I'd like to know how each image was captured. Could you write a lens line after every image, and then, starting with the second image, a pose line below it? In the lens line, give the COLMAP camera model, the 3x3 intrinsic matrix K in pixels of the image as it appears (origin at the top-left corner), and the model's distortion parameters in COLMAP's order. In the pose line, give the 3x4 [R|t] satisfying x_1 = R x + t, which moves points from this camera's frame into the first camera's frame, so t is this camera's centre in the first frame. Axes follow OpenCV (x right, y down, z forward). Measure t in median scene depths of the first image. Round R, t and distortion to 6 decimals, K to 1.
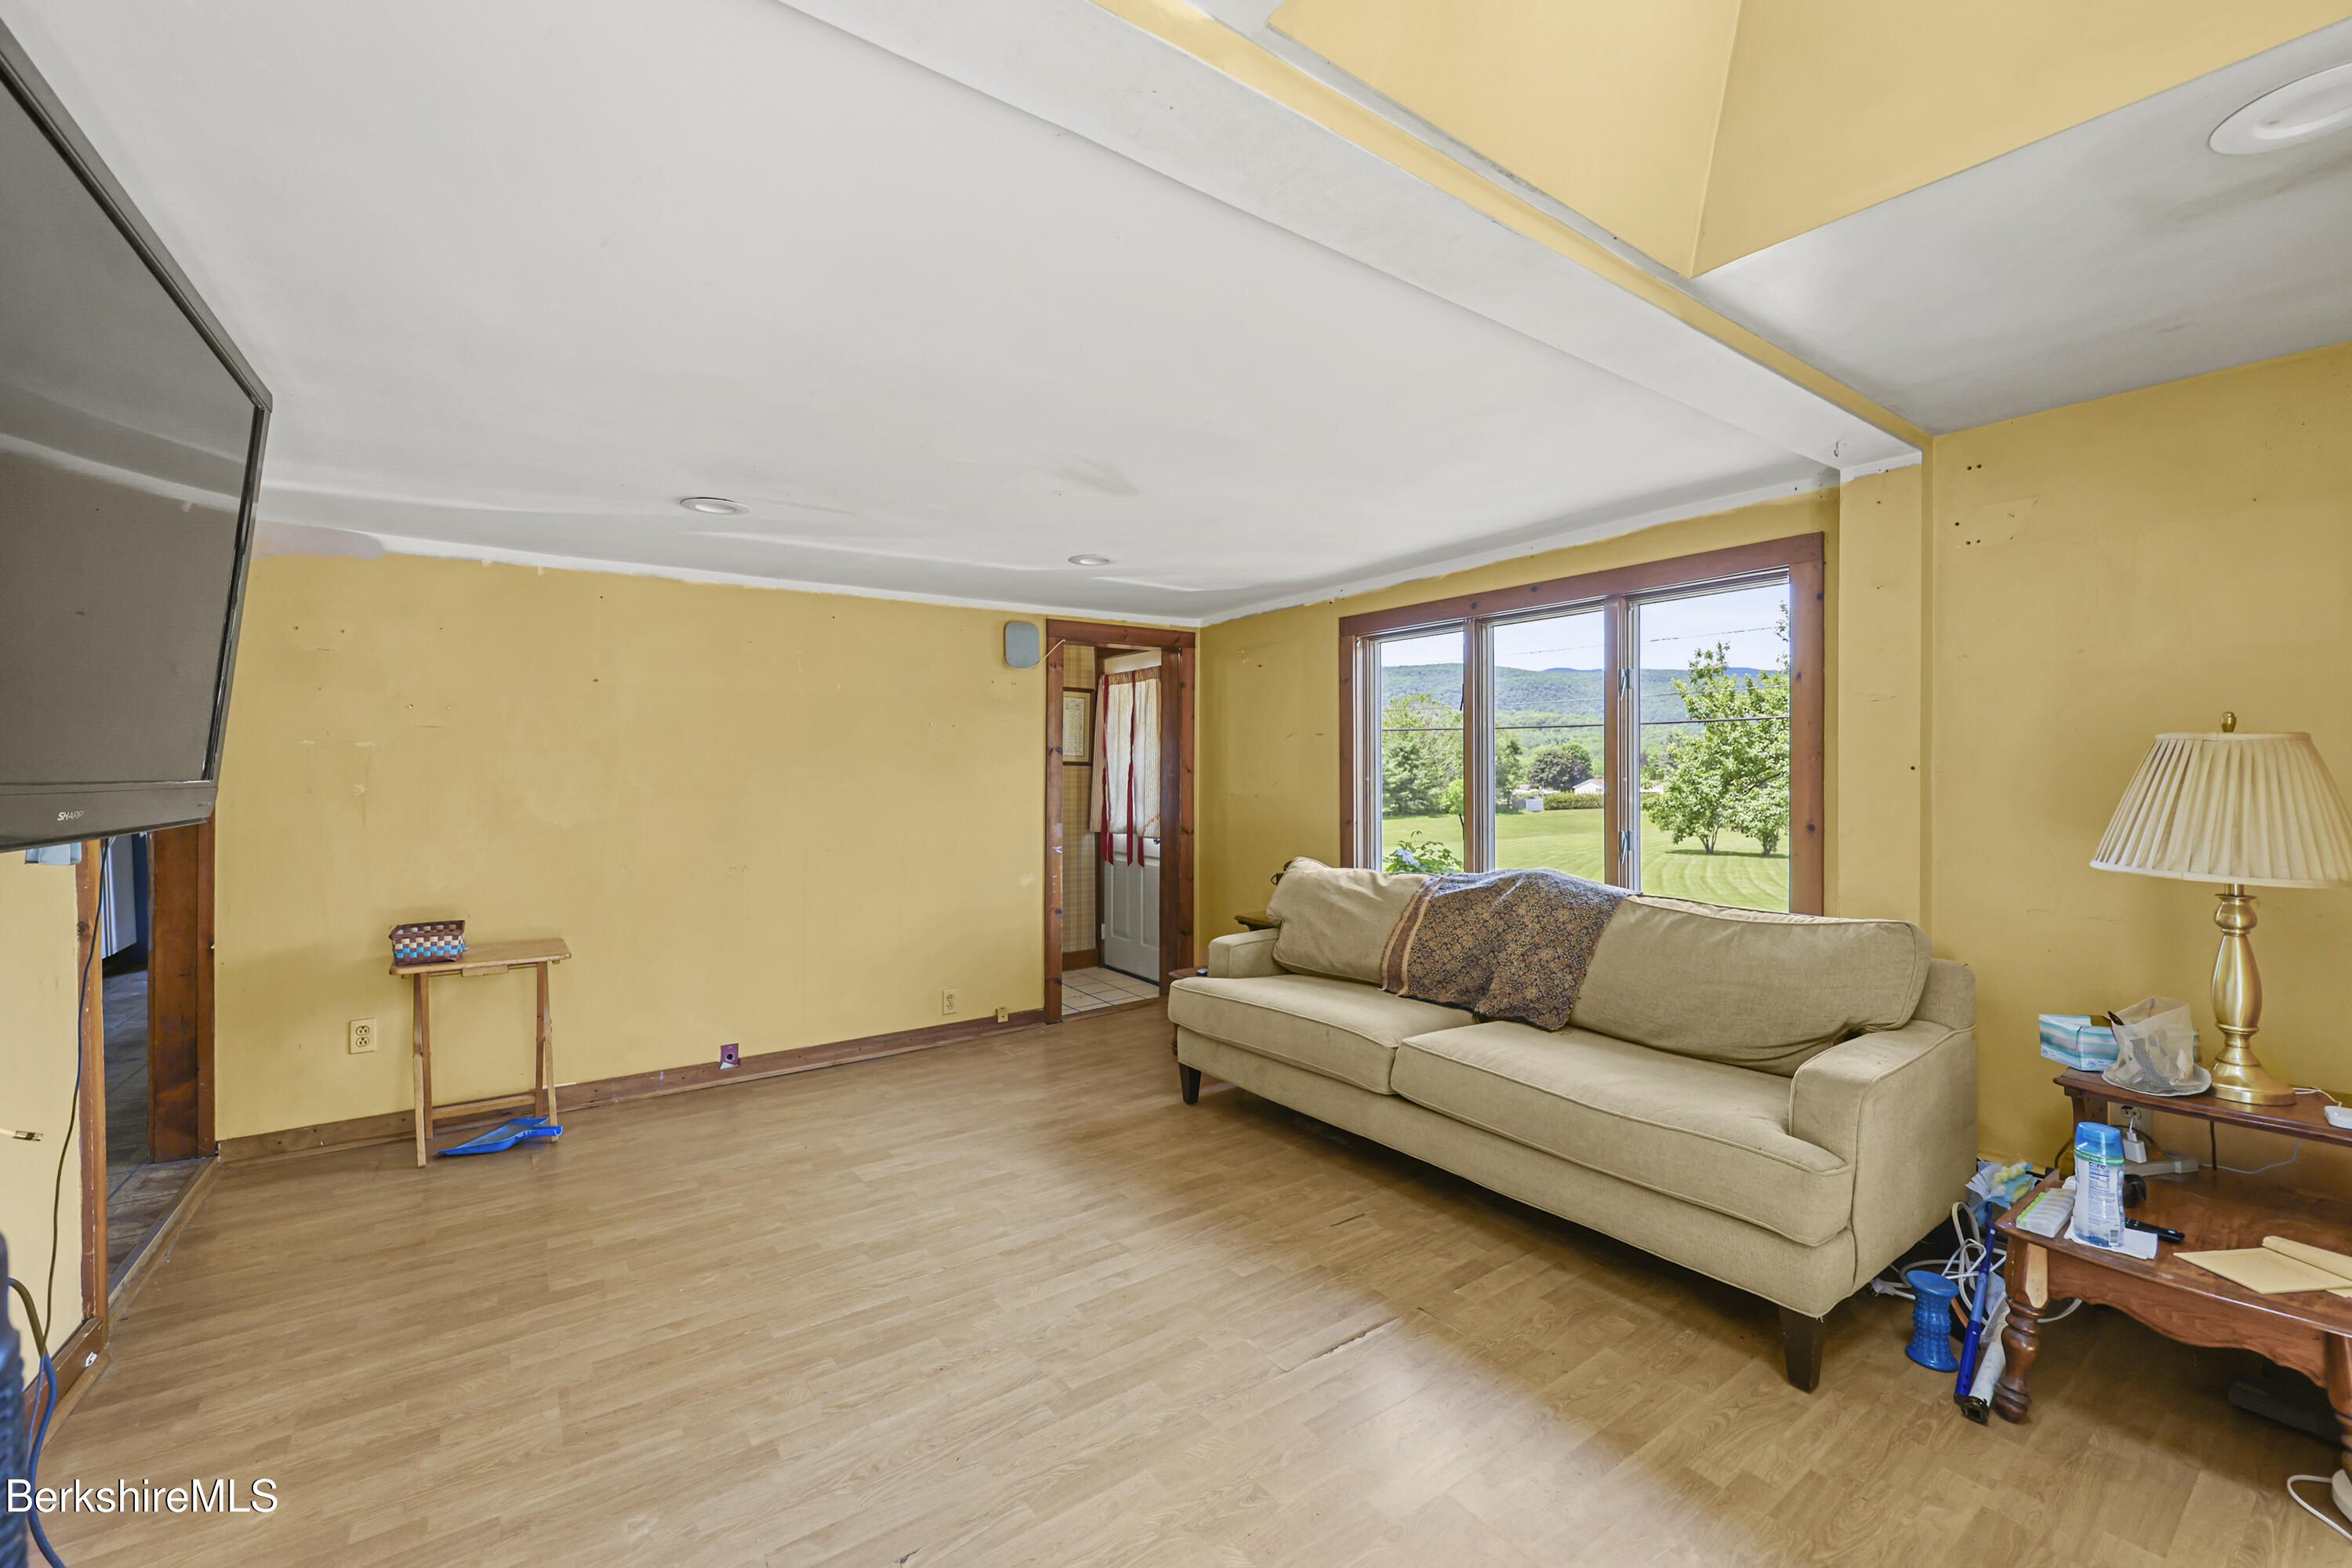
lens RADIAL K [[951.0, 0, 1181.2], [0, 951.0, 775.9], [0, 0, 1]] dist [0.000546, 0.000583]
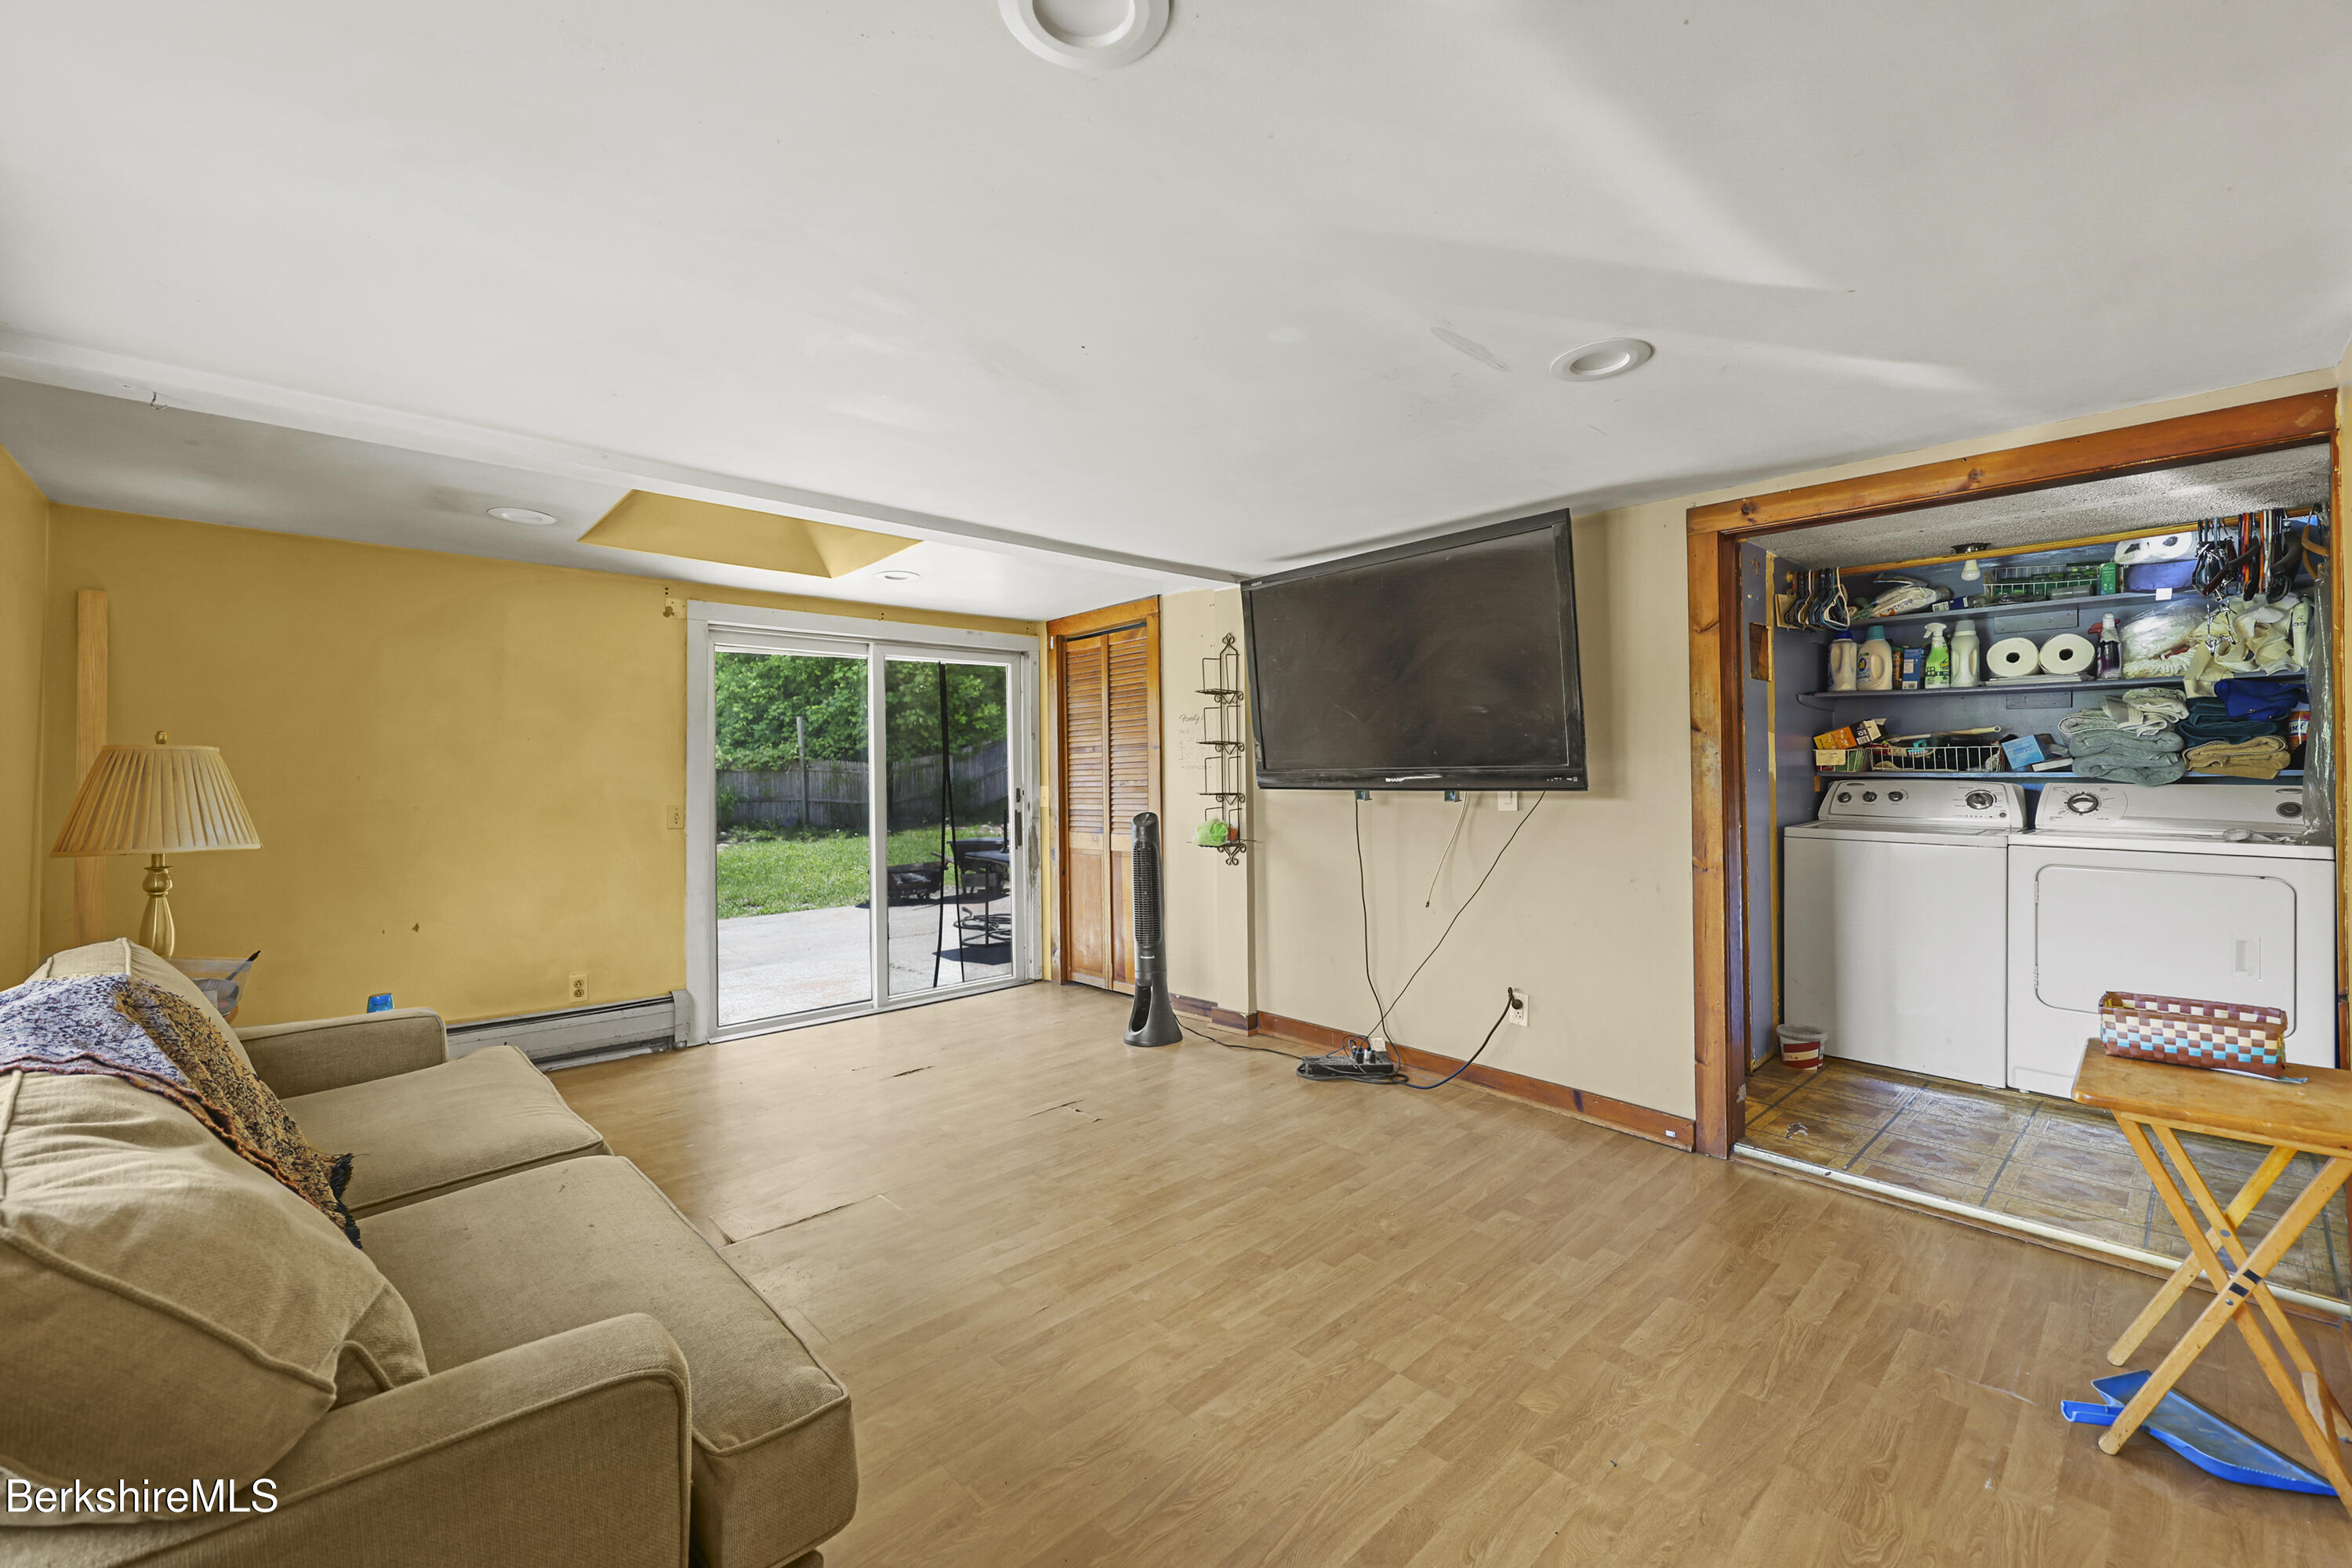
lens RADIAL K [[951.0, 0, 1166.7], [0, 951.0, 774.9], [0, 0, 1]] dist [0.000546, 0.000583]
pose [[-0.993058, 0.012747, -0.116936, -0.098385], [0.013185, 0.999909, -0.002972, 0.010557], [0.116888, -0.004493, -0.993135, 1.579480]]
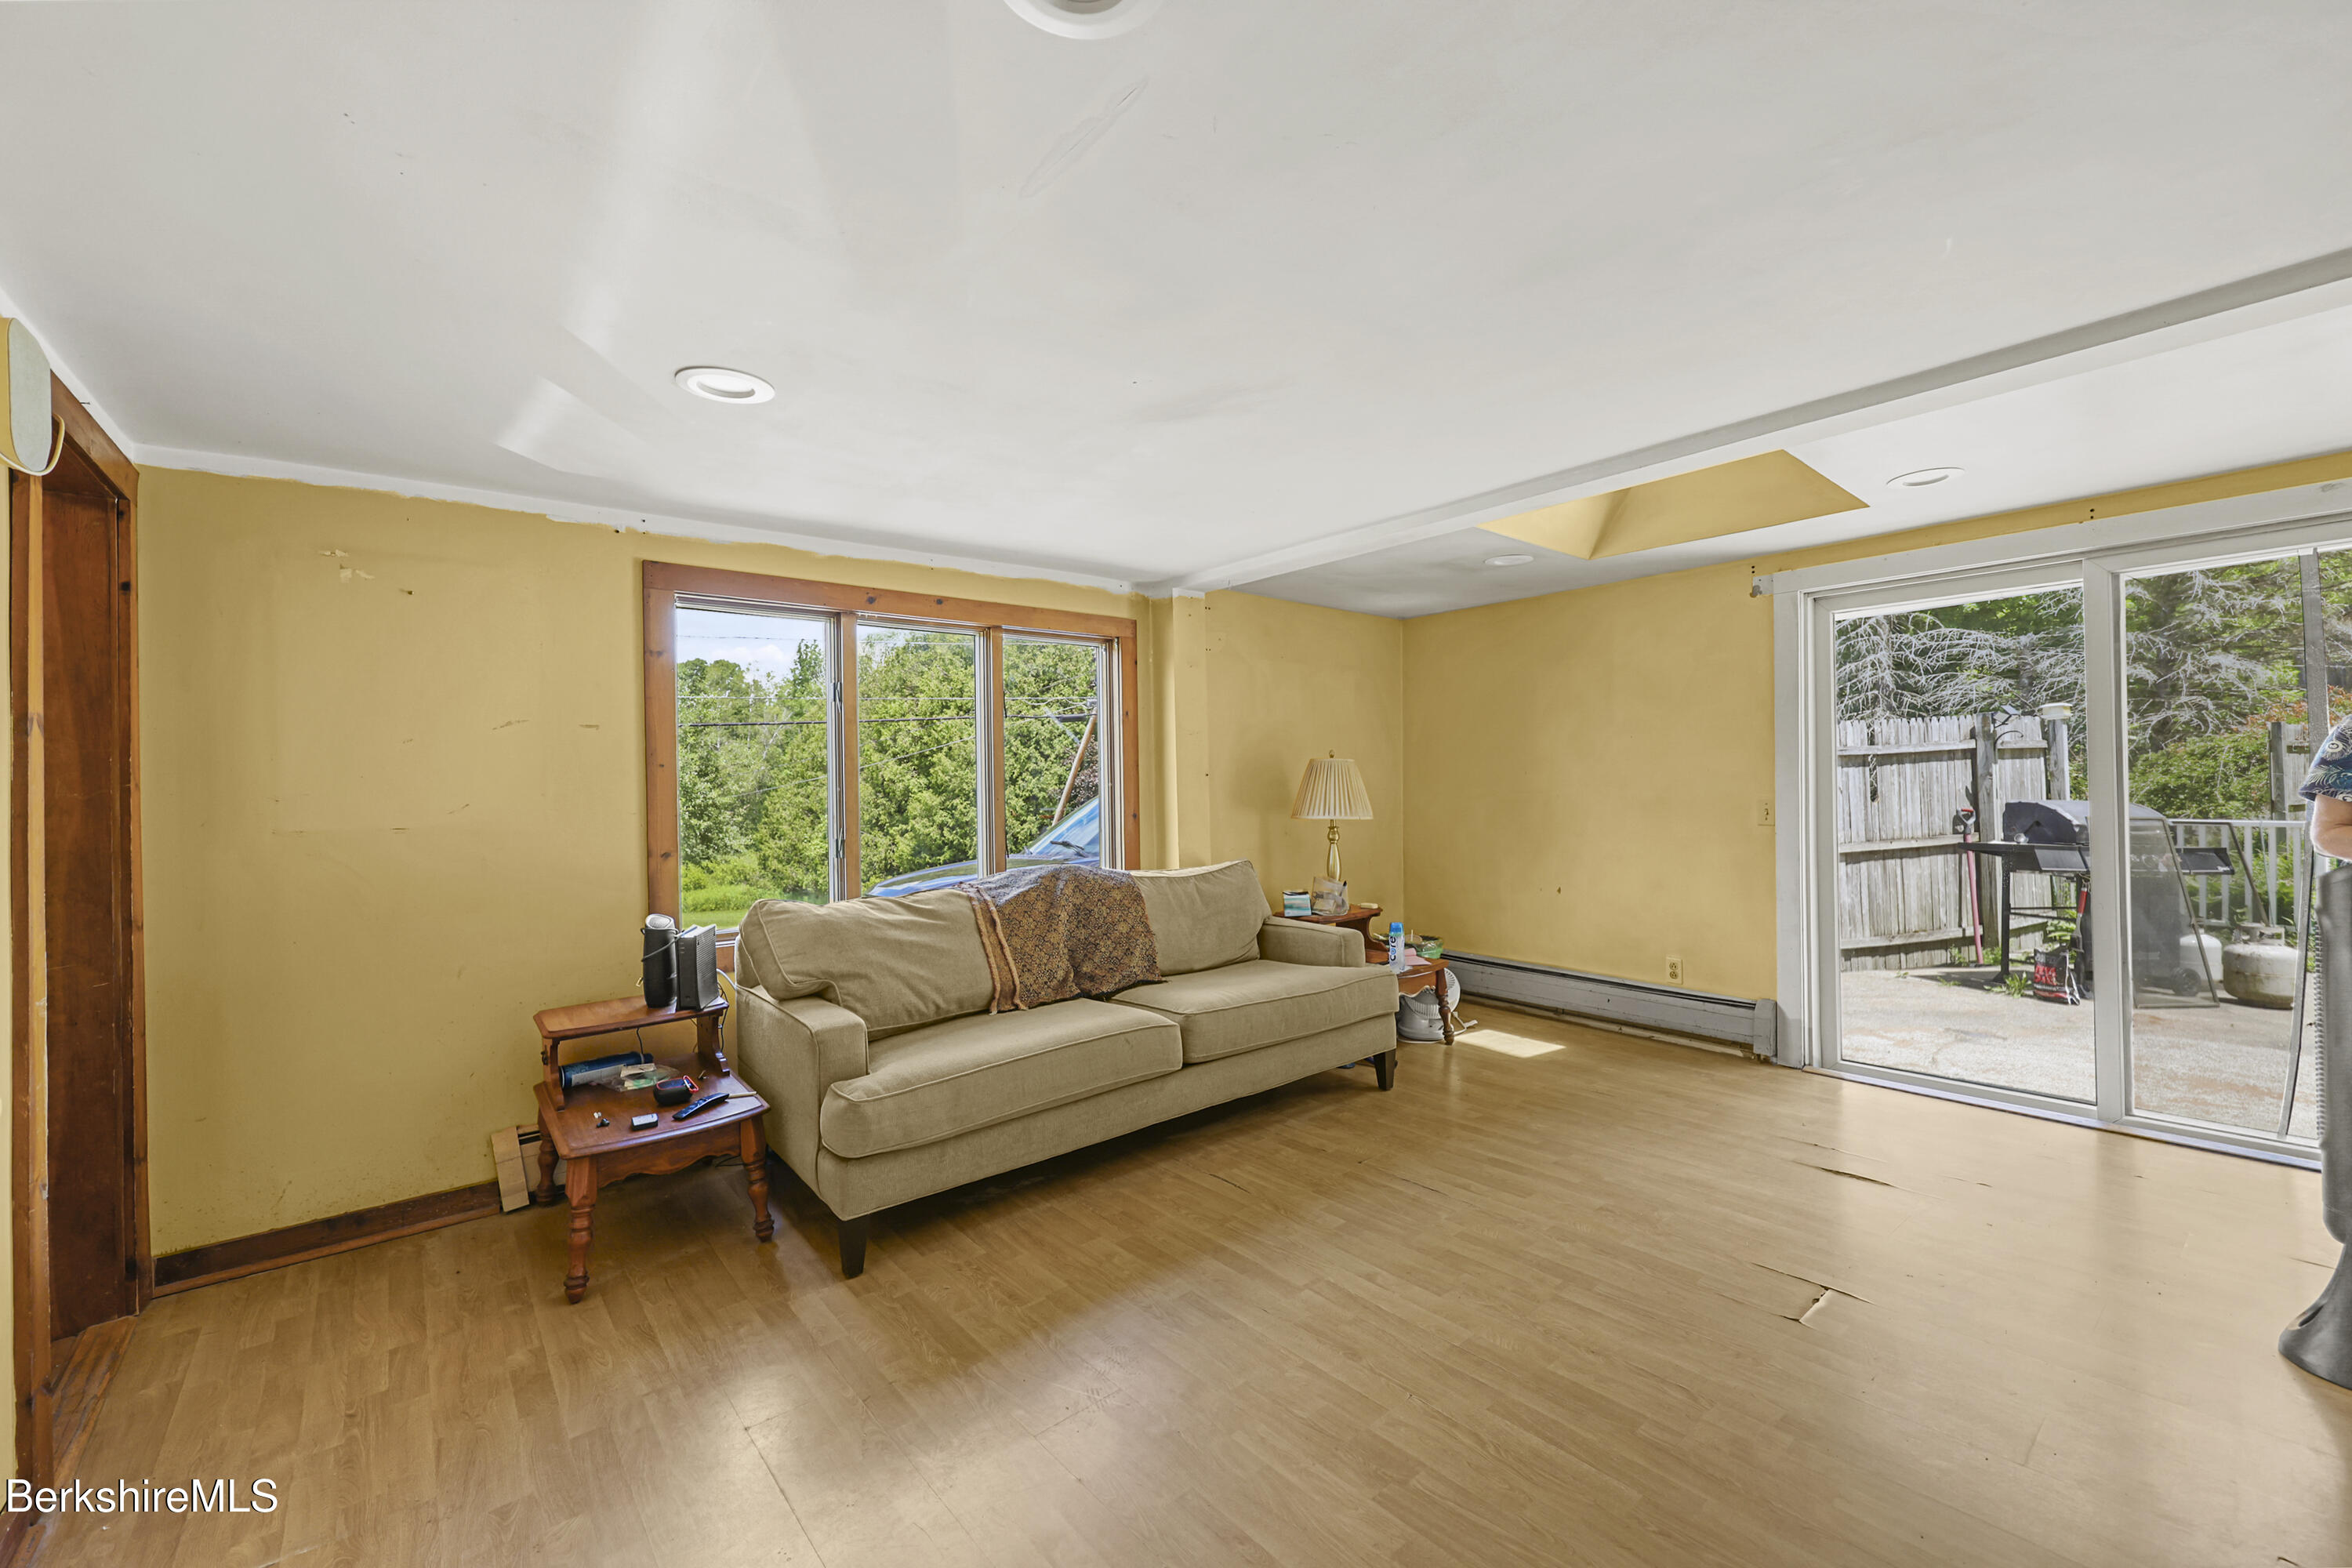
lens RADIAL K [[951.0, 0, 1183.7], [0, 951.0, 785.7], [0, 0, 1]] dist [0.000546, 0.000583]
pose [[-0.059456, 0.002031, 0.998229, -0.800940], [0.019065, 0.999818, -0.000899, 0.008472], [-0.998049, 0.018978, -0.059484, 0.958854]]
